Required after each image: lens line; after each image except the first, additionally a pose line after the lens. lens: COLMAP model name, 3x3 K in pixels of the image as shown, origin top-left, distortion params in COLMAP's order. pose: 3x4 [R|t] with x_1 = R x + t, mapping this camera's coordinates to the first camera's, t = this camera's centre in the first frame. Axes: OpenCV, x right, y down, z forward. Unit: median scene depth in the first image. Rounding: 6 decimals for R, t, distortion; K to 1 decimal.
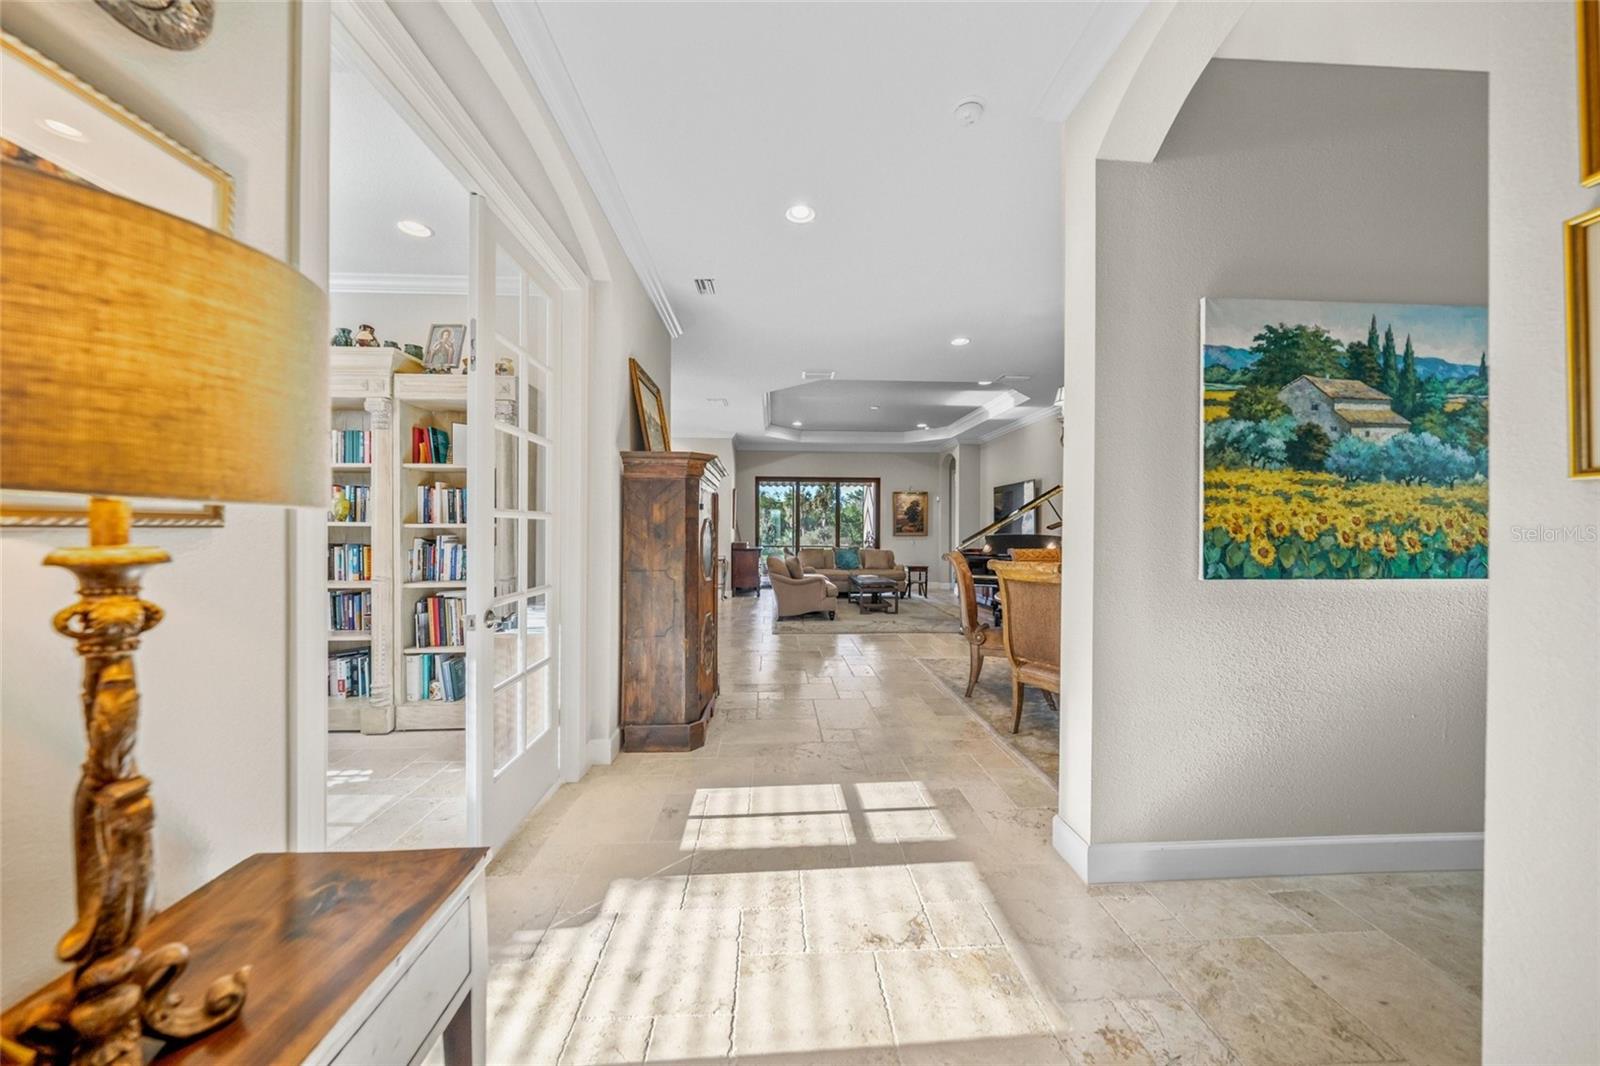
lens RADIAL K [[544.8, 0, 811.8], [0, 544.8, 531.5], [0, 0, 1]] dist [-0.018277, -0.000026]
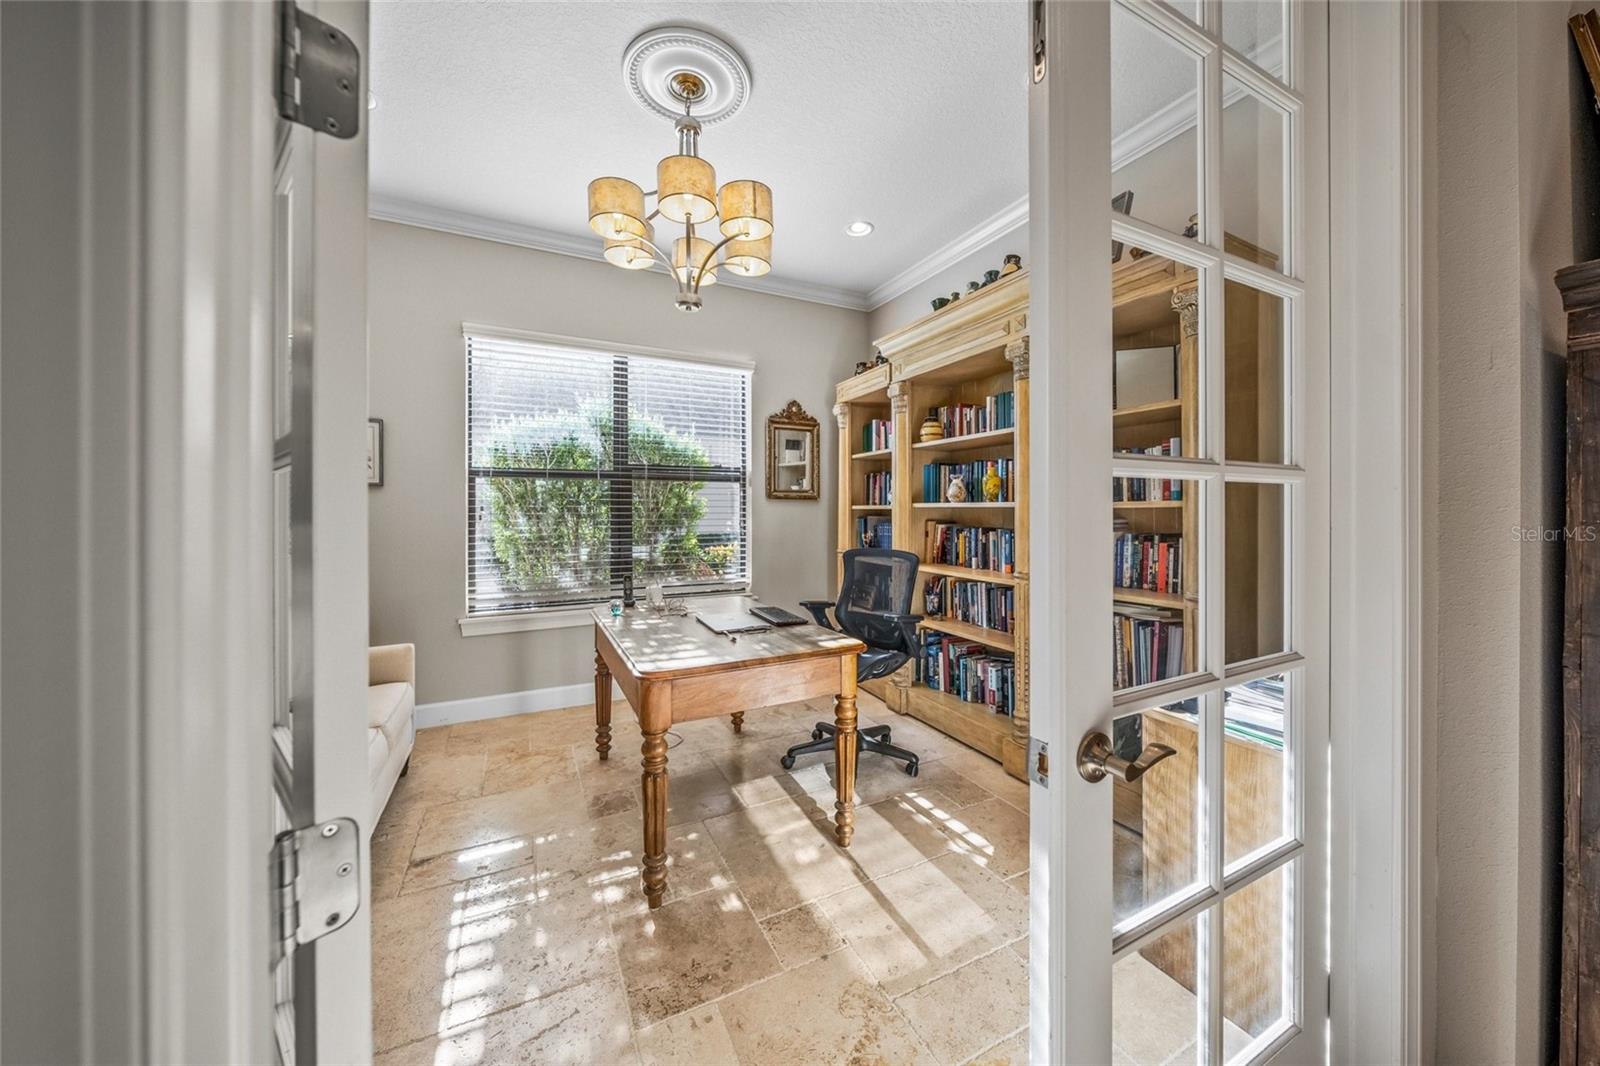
lens RADIAL K [[550.7, 0, 797.8], [0, 550.7, 508.3], [0, 0, 1]] dist [-0.001716, -0.000205]
pose [[0.378483, -0.009248, -0.925562, -0.187707], [0.000342, 0.999951, -0.009851, 0.000006], [0.925608, 0.003412, 0.378468, 0.385201]]
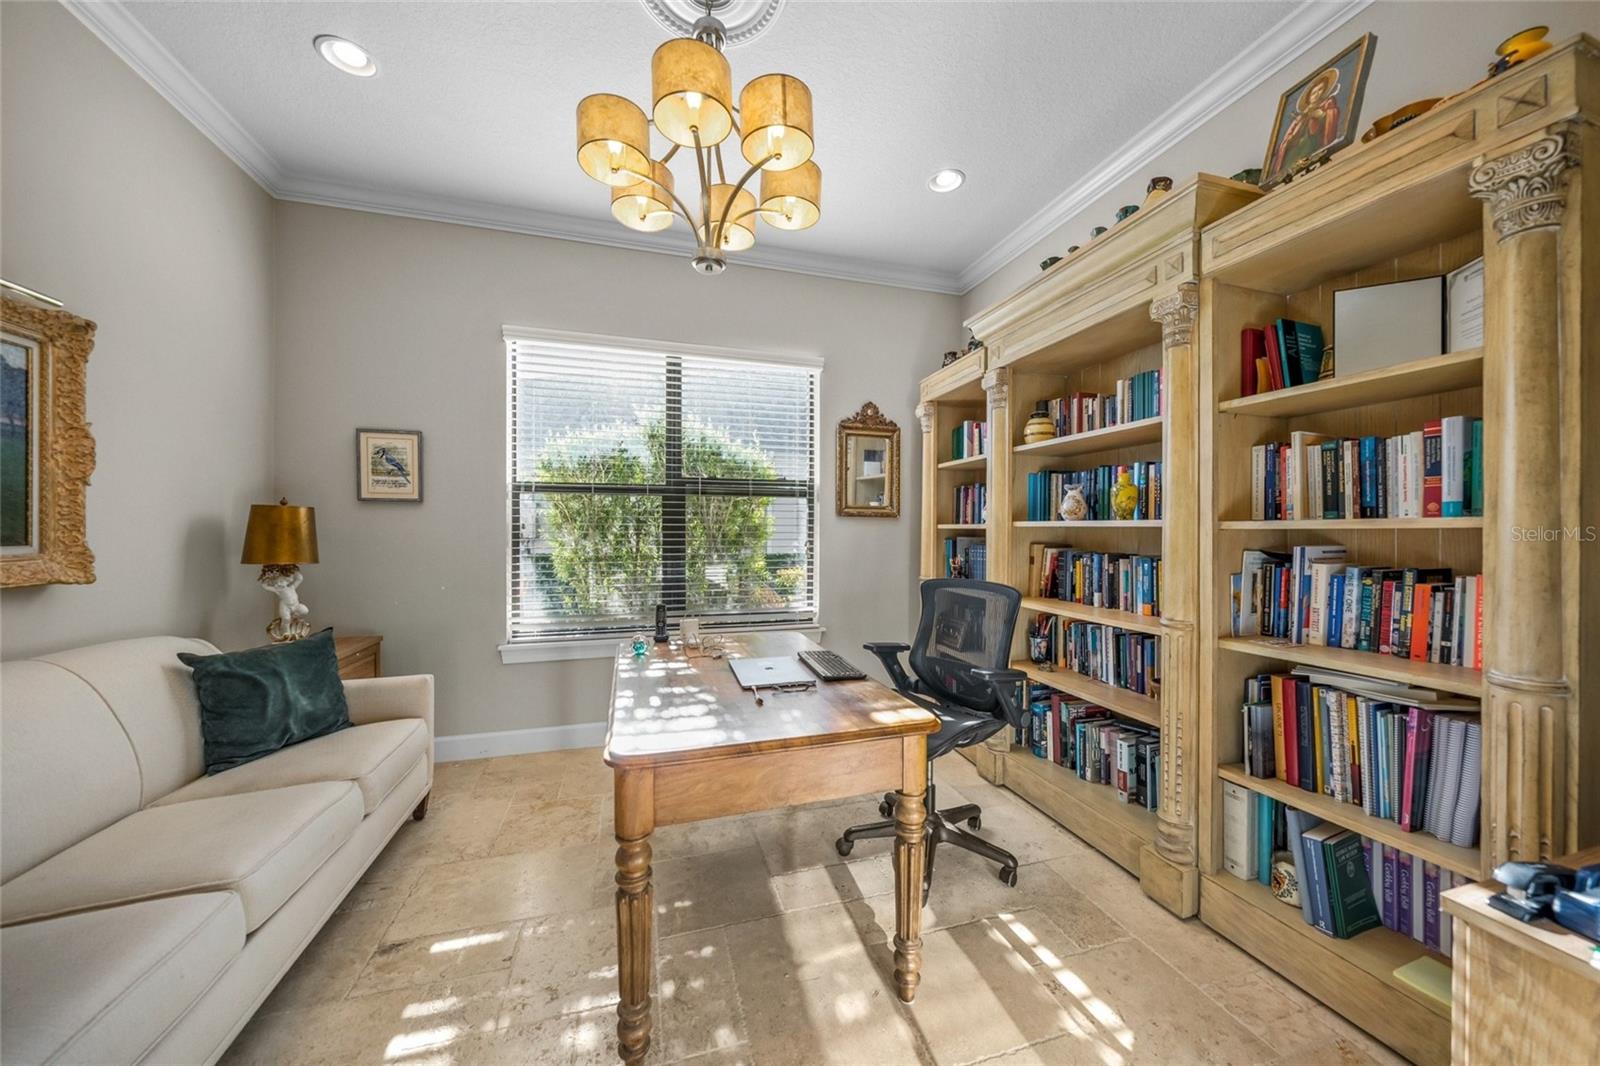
lens RADIAL K [[549.6, 0, 800.0], [0, 549.6, 533.0], [0, 0, 1]] dist [-0.001321, -0.000060]
pose [[0.216675, 0.002221, -0.976241, -0.325942], [-0.005559, 0.999984, 0.001041, -0.001596], [0.976228, 0.005201, 0.216684, 0.483777]]
